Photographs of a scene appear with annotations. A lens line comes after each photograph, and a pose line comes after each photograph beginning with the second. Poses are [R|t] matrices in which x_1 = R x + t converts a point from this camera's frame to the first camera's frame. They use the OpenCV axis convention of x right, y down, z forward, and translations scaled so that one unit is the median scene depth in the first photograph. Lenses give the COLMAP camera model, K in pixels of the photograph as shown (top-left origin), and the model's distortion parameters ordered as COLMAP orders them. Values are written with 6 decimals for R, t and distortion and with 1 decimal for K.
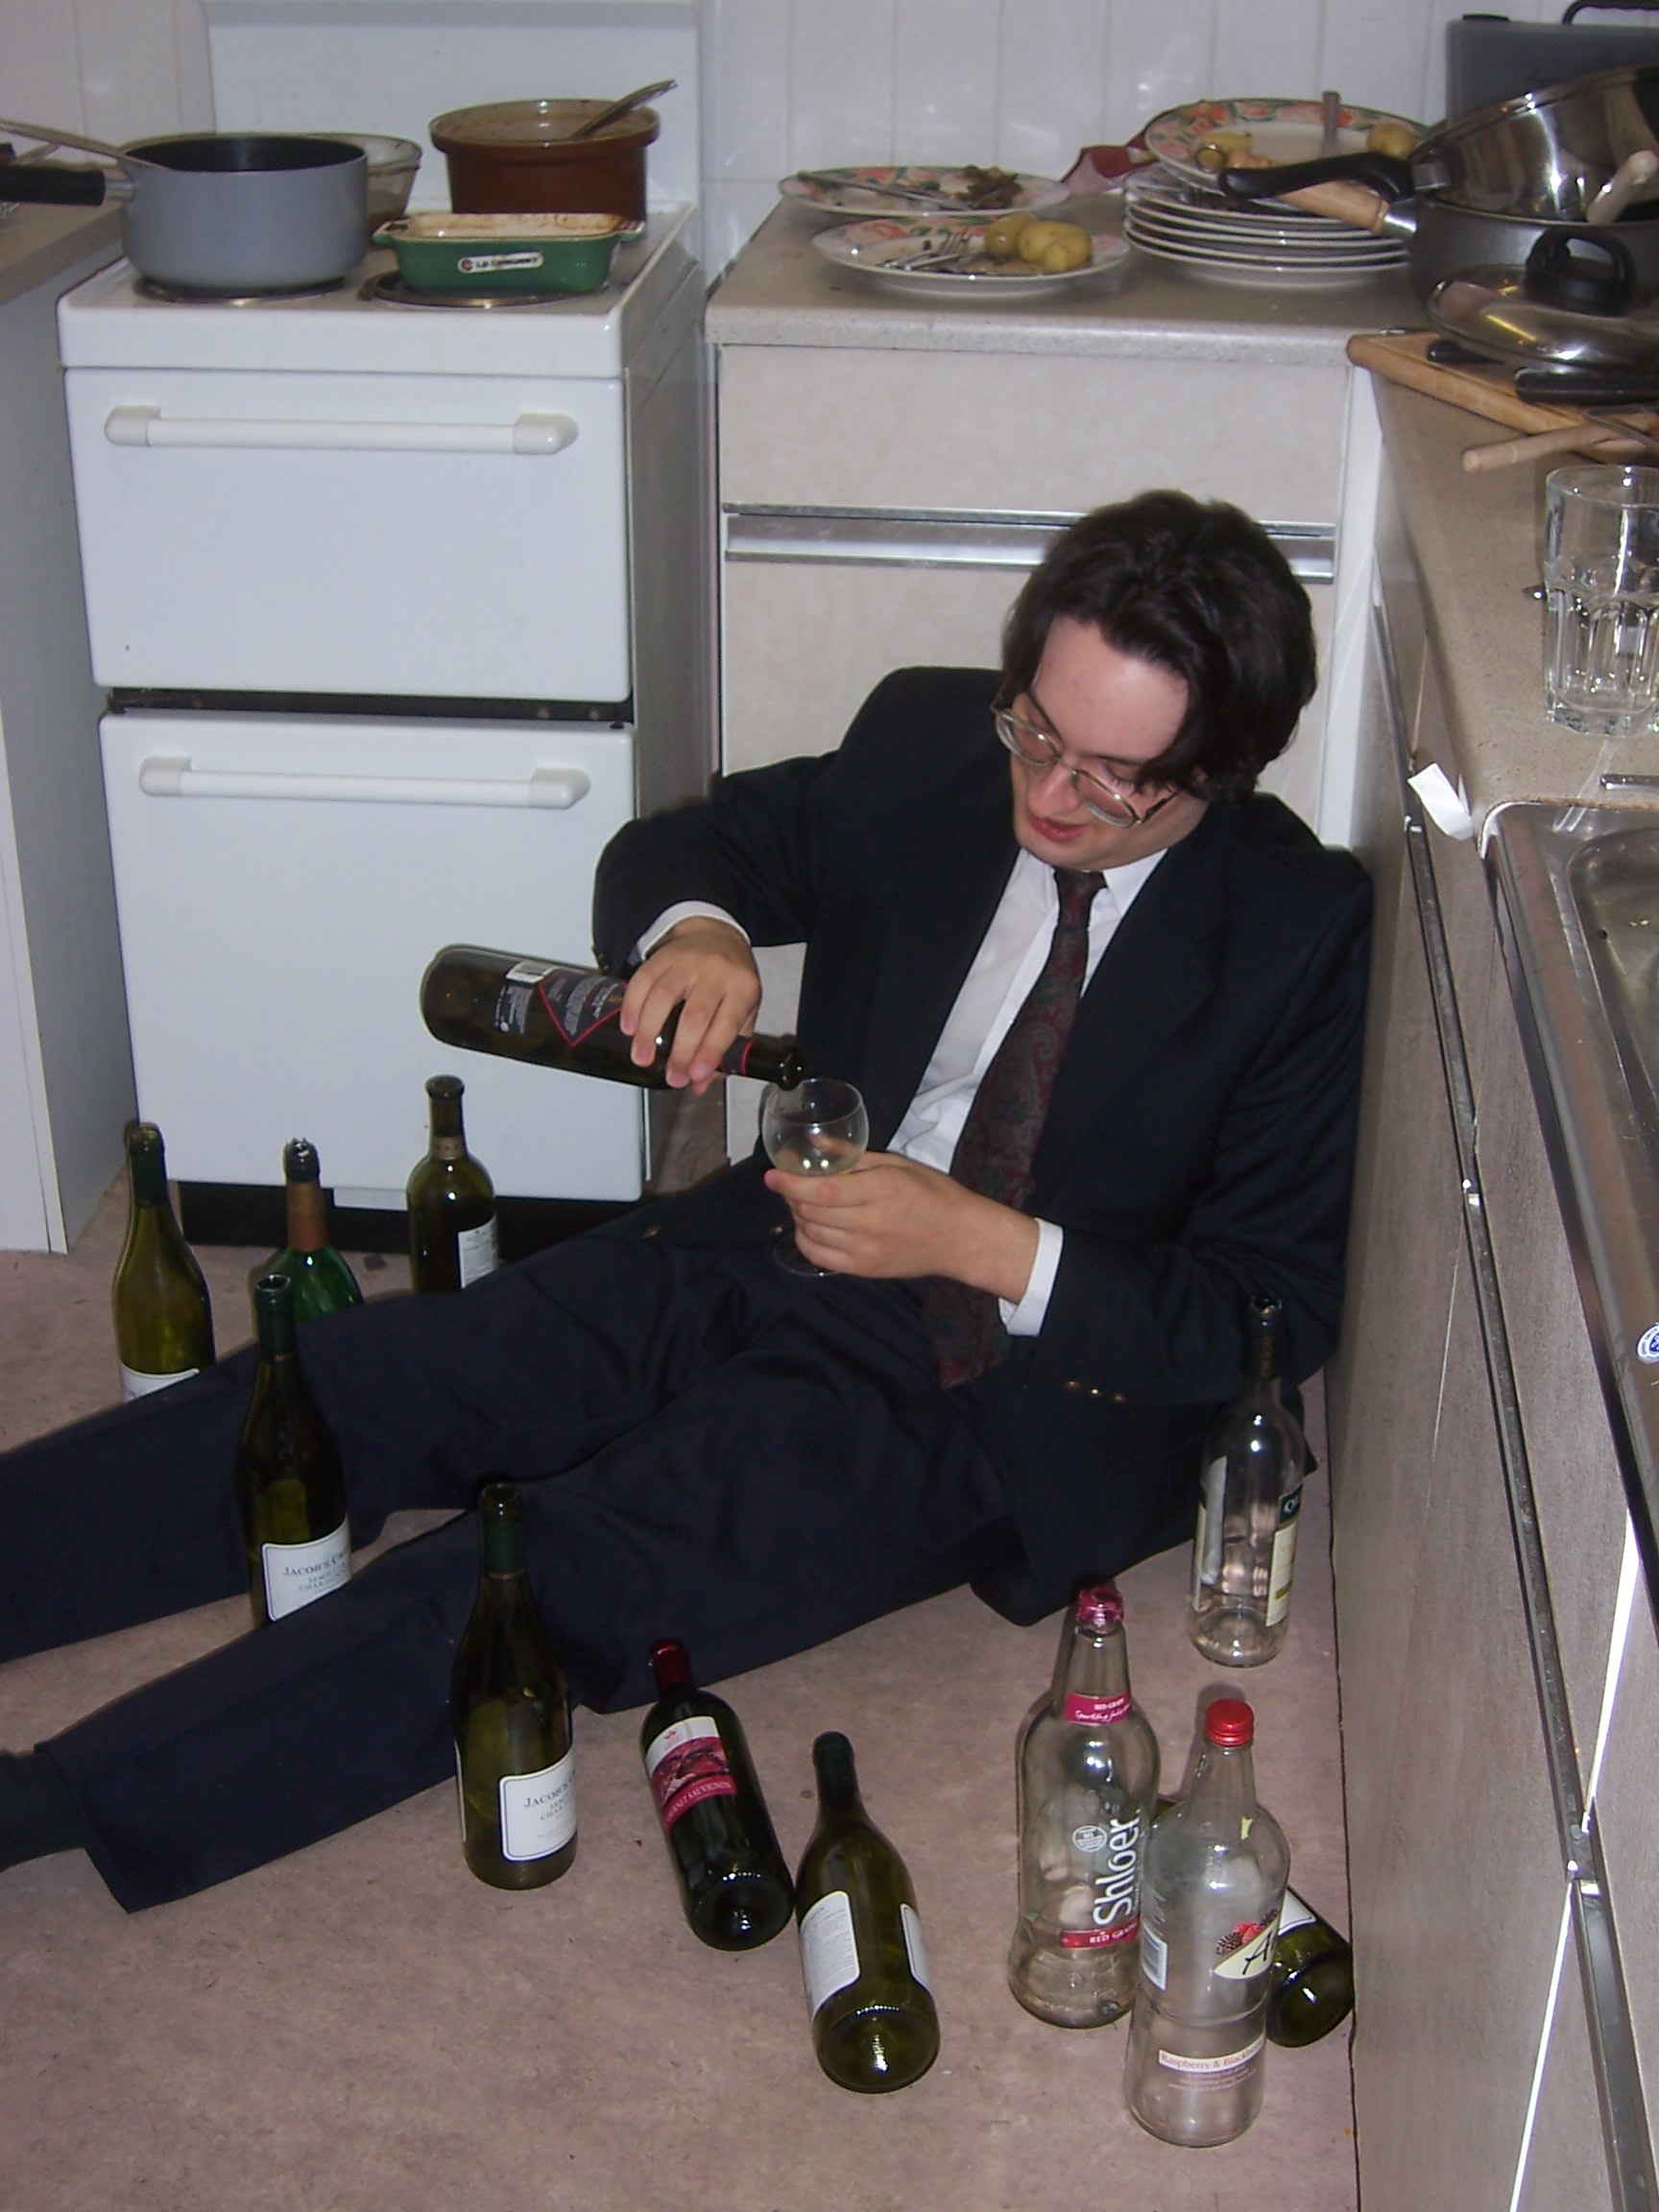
lens RADIAL K [[2969.5, 0, 828.7], [0, 2969.5, 1103.3], [0, 0, 1]] dist [-0.130710, 0.000000]
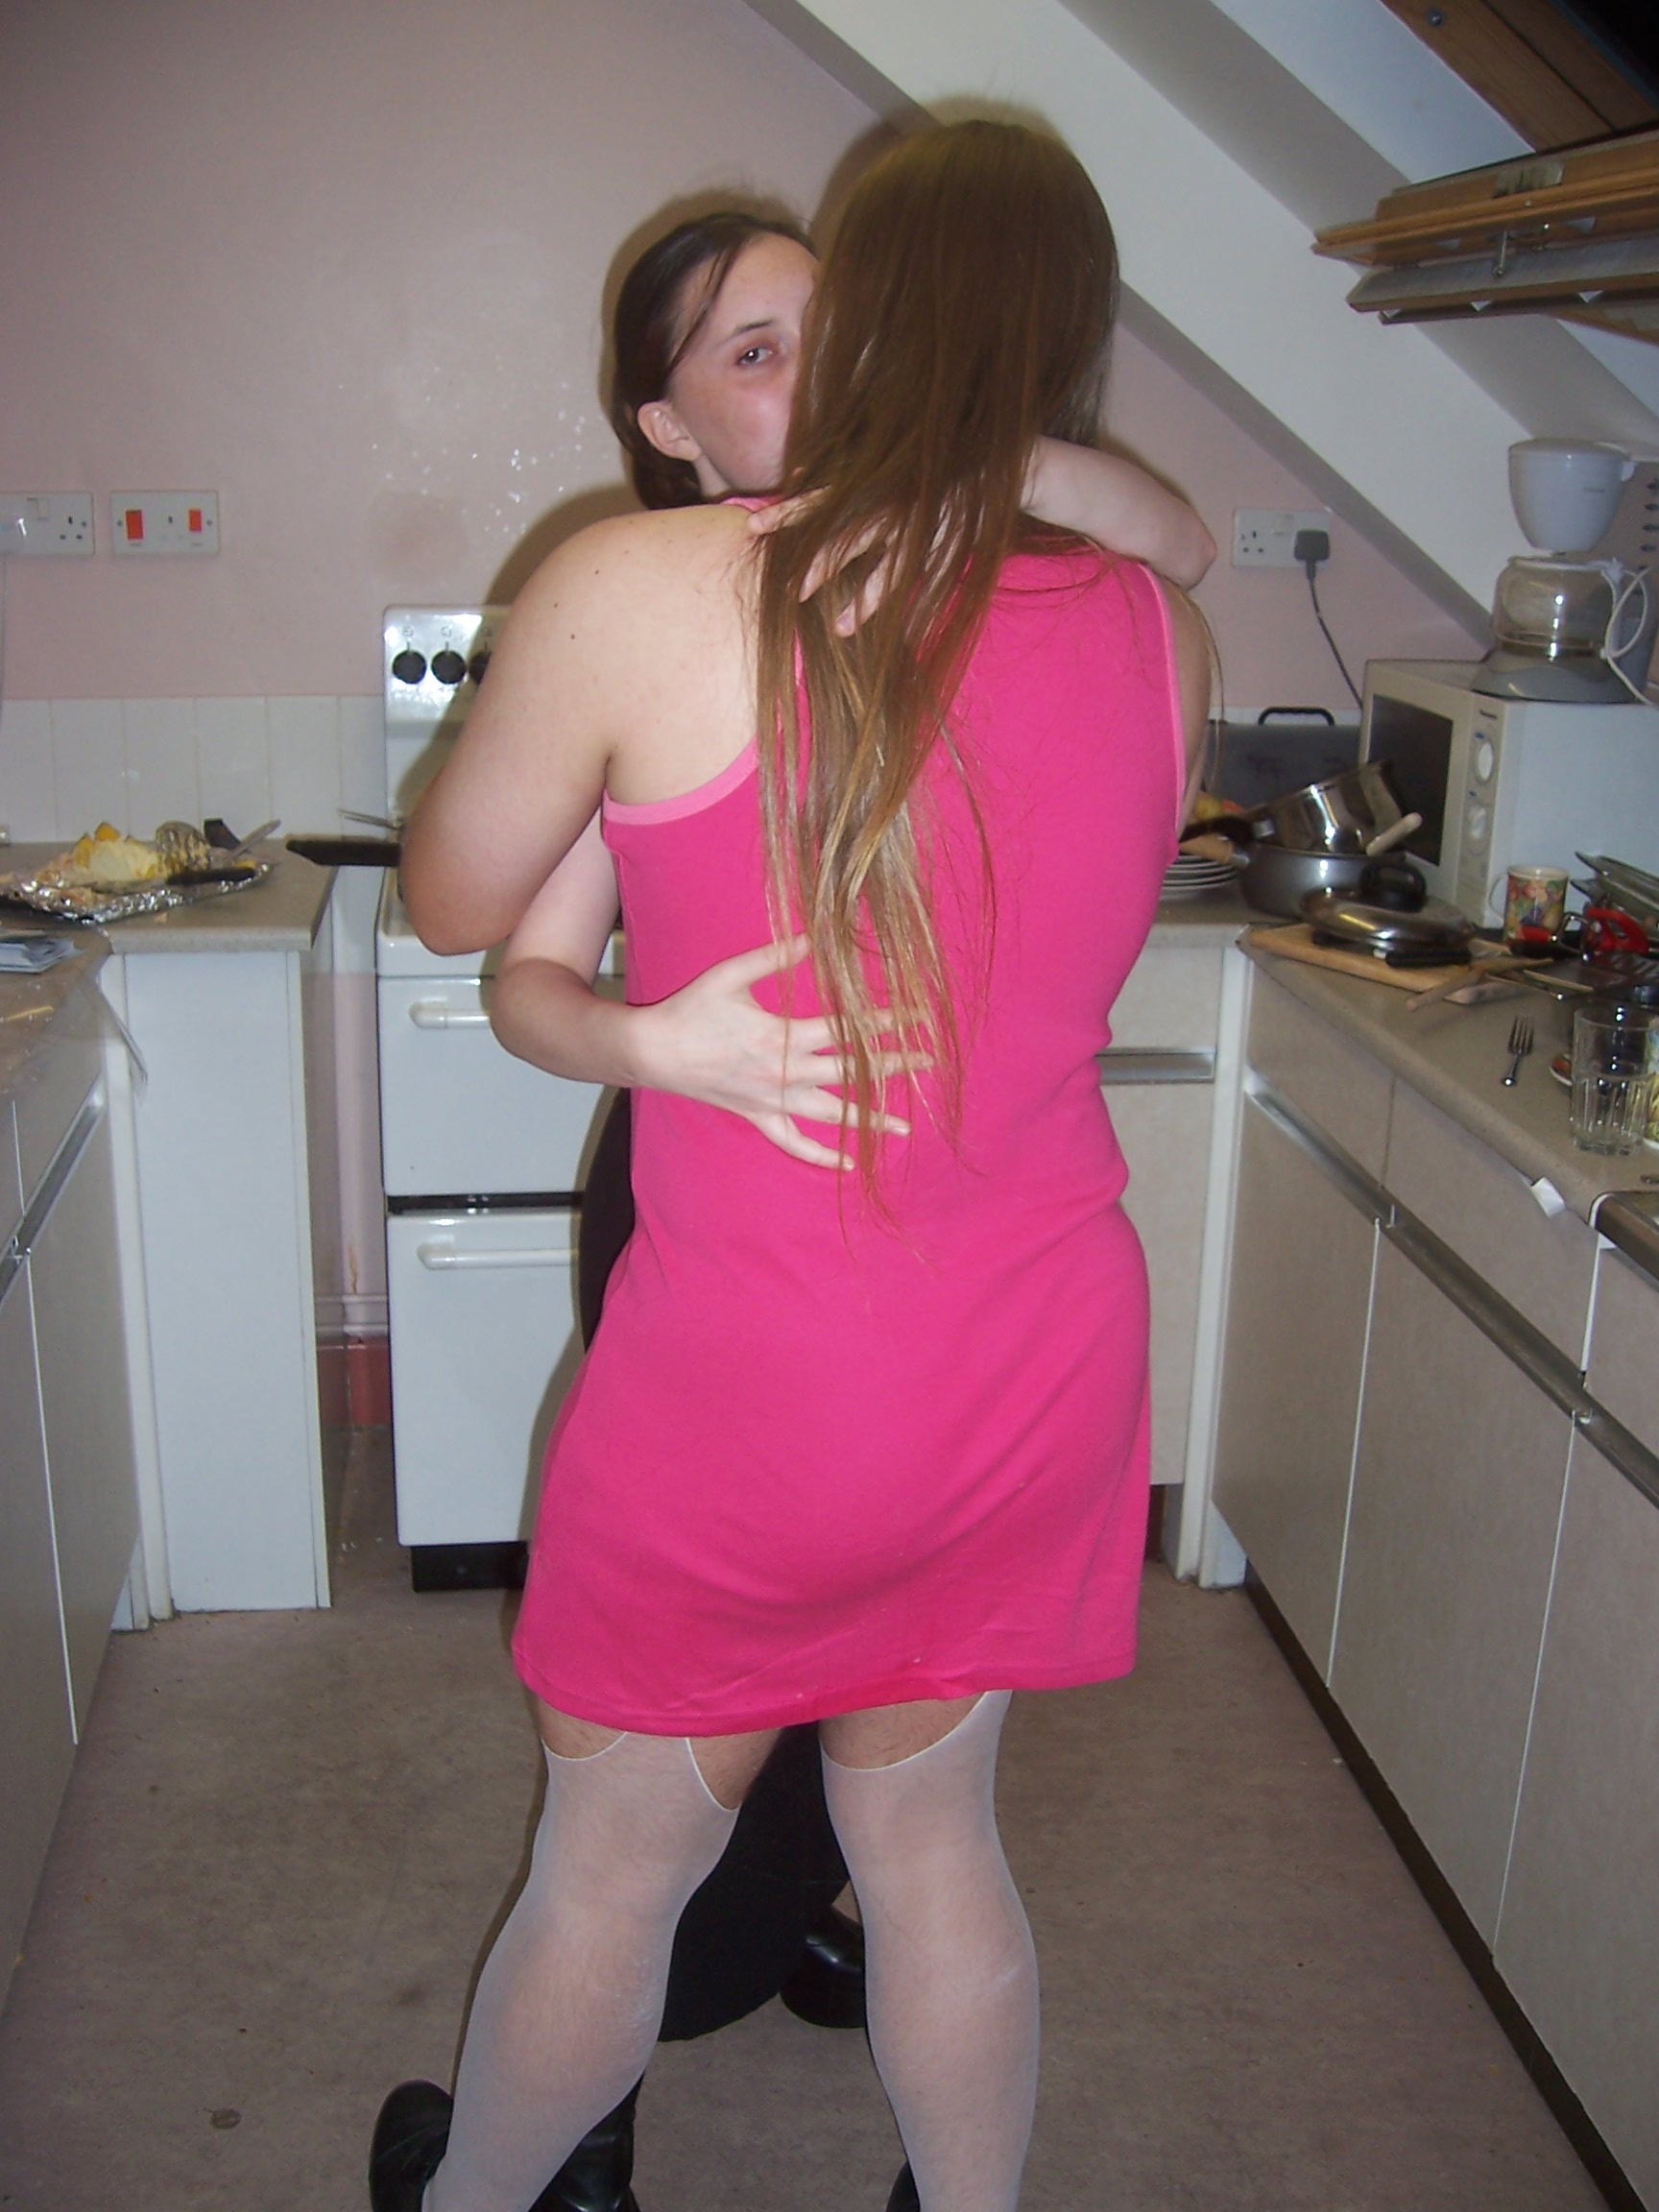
lens RADIAL K [[2347.2, 0, 837.2], [0, 2347.2, 1111.5], [0, 0, 1]] dist [-0.126841, 0.000000]
pose [[0.969869, -0.053257, 0.237735, -0.355679], [0.091807, 0.983772, -0.154153, 0.015593], [-0.225667, 0.171334, 0.959020, -0.172940]]
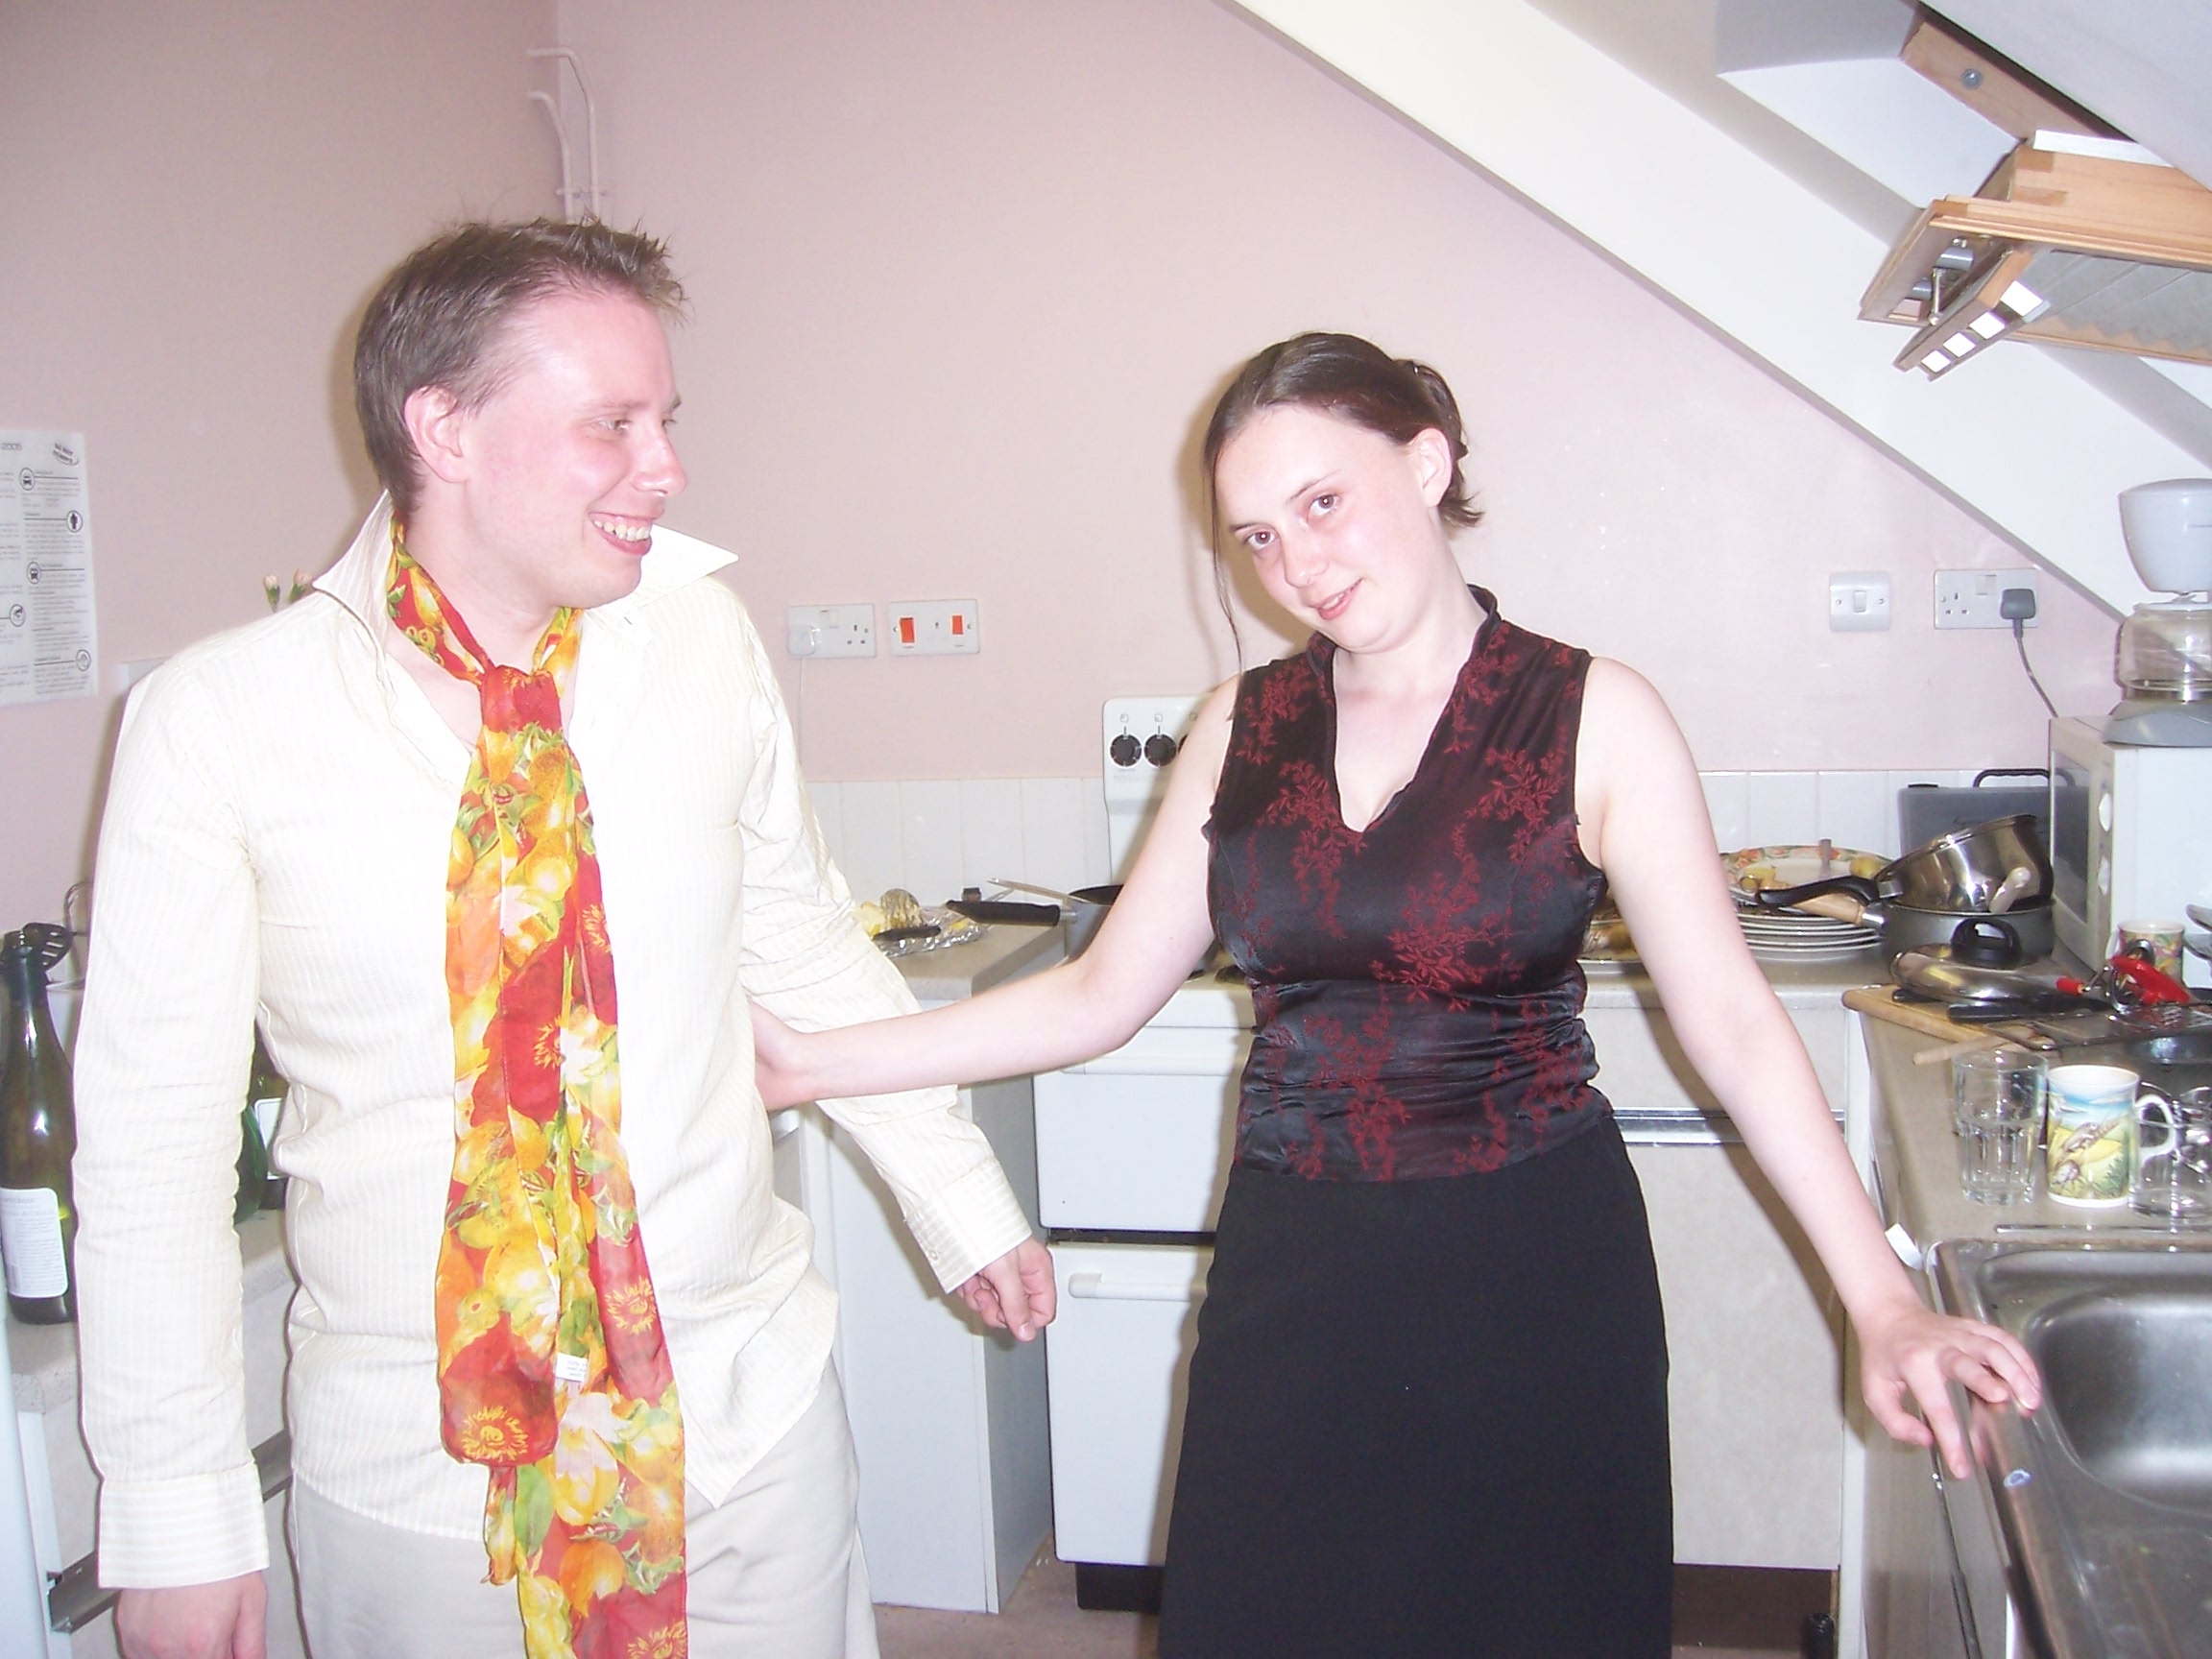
lens RADIAL K [[2347.2, 0, 1135.4], [0, 2347.2, 805.1], [0, 0, 1]] dist [-0.126841, 0.000000]
pose [[0.990394, -0.028830, -0.135233, -0.030531], [-0.018783, 0.940905, -0.338148, 0.077696], [0.136991, 0.337440, 0.931326, -0.260832]]
